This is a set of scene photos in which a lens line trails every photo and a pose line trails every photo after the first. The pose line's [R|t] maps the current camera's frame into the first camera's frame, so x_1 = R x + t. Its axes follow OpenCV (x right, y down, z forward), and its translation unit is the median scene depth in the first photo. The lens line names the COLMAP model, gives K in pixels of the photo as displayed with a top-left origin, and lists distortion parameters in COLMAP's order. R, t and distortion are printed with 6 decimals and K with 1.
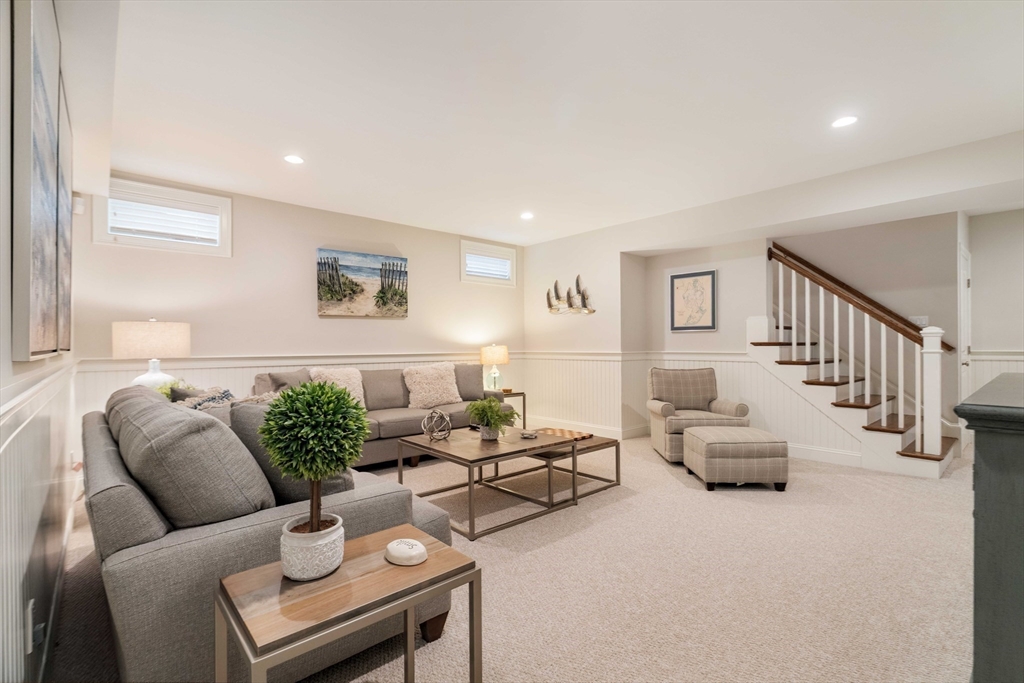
lens RADIAL K [[467.5, 0, 517.3], [0, 467.5, 344.4], [0, 0, 1]] dist [-0.003946, 0.000236]
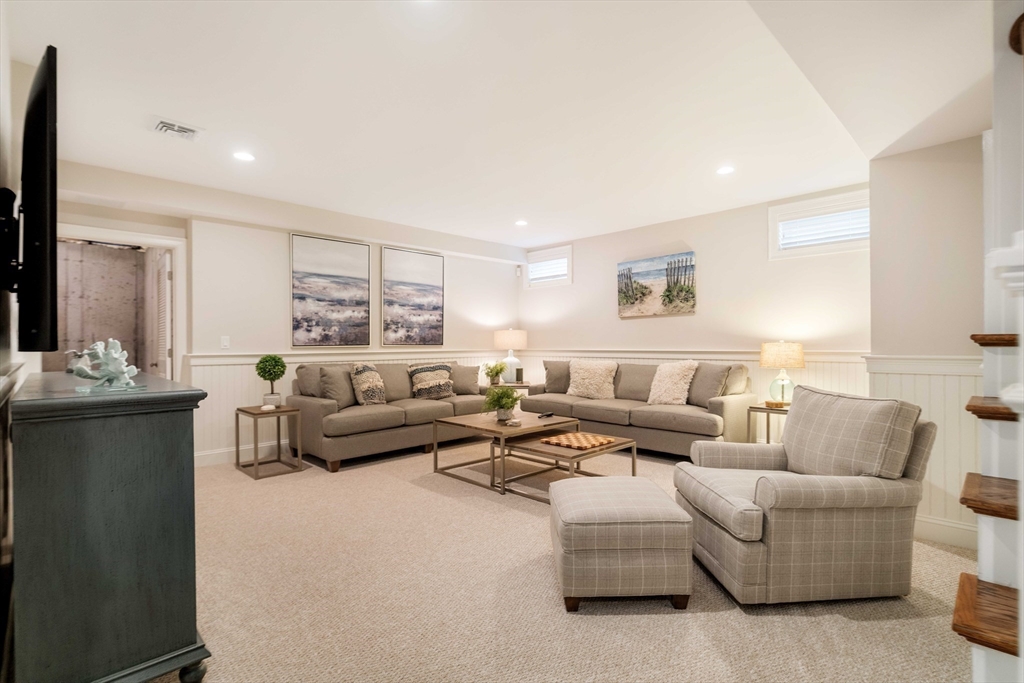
lens RADIAL K [[467.5, 0, 513.4], [0, 467.5, 343.3], [0, 0, 1]] dist [-0.003946, 0.000236]
pose [[0.061603, 0.003705, -0.998094, 0.744417], [0.007538, 0.999963, 0.004178, -0.001792], [0.998072, -0.007781, 0.061572, 0.606467]]
